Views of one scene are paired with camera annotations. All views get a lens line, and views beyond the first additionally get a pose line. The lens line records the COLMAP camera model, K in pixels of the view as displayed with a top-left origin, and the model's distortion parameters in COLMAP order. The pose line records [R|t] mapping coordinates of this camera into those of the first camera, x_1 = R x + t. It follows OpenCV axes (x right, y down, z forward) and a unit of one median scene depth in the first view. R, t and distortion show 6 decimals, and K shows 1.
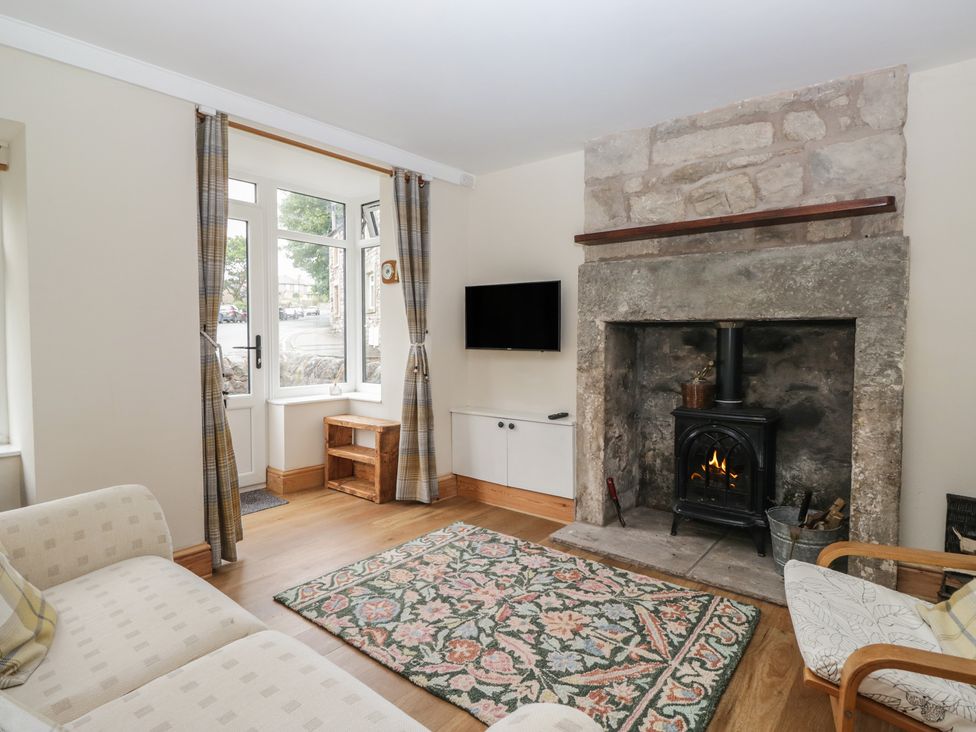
lens RADIAL K [[516.6, 0, 483.5], [0, 516.6, 363.8], [0, 0, 1]] dist [-0.006498, -0.006181]
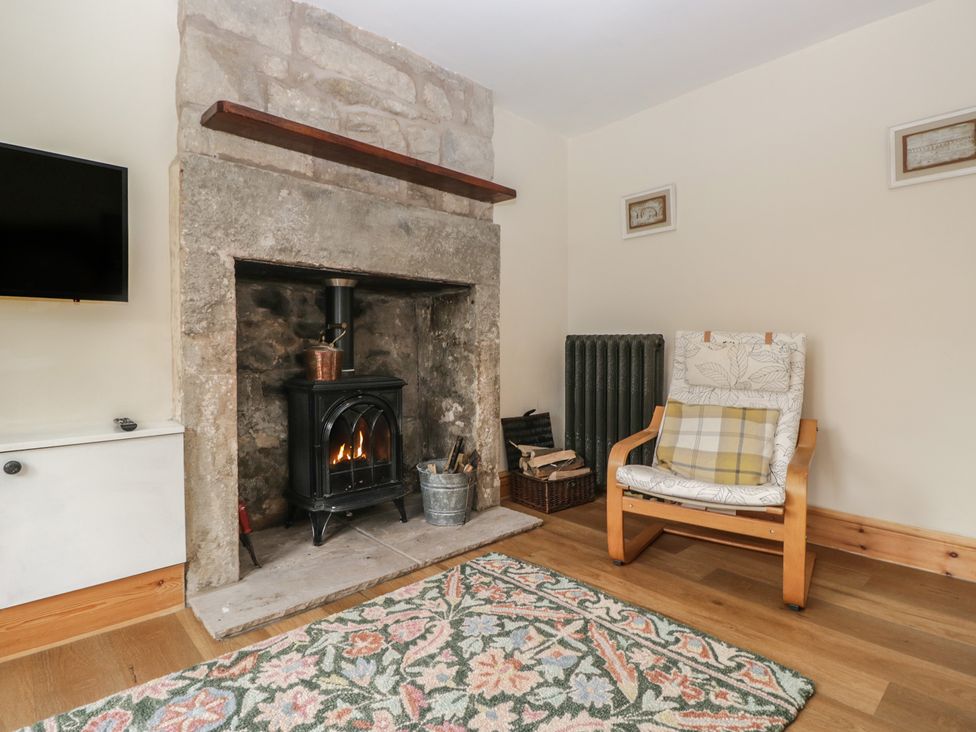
lens RADIAL K [[516.6, 0, 483.8], [0, 516.6, 361.3], [0, 0, 1]] dist [-0.006498, -0.006181]
pose [[0.147424, -0.031289, 0.988578, -0.413862], [0.049118, 0.998498, 0.024278, 0.053987], [-0.987853, 0.044978, 0.148739, 0.720473]]
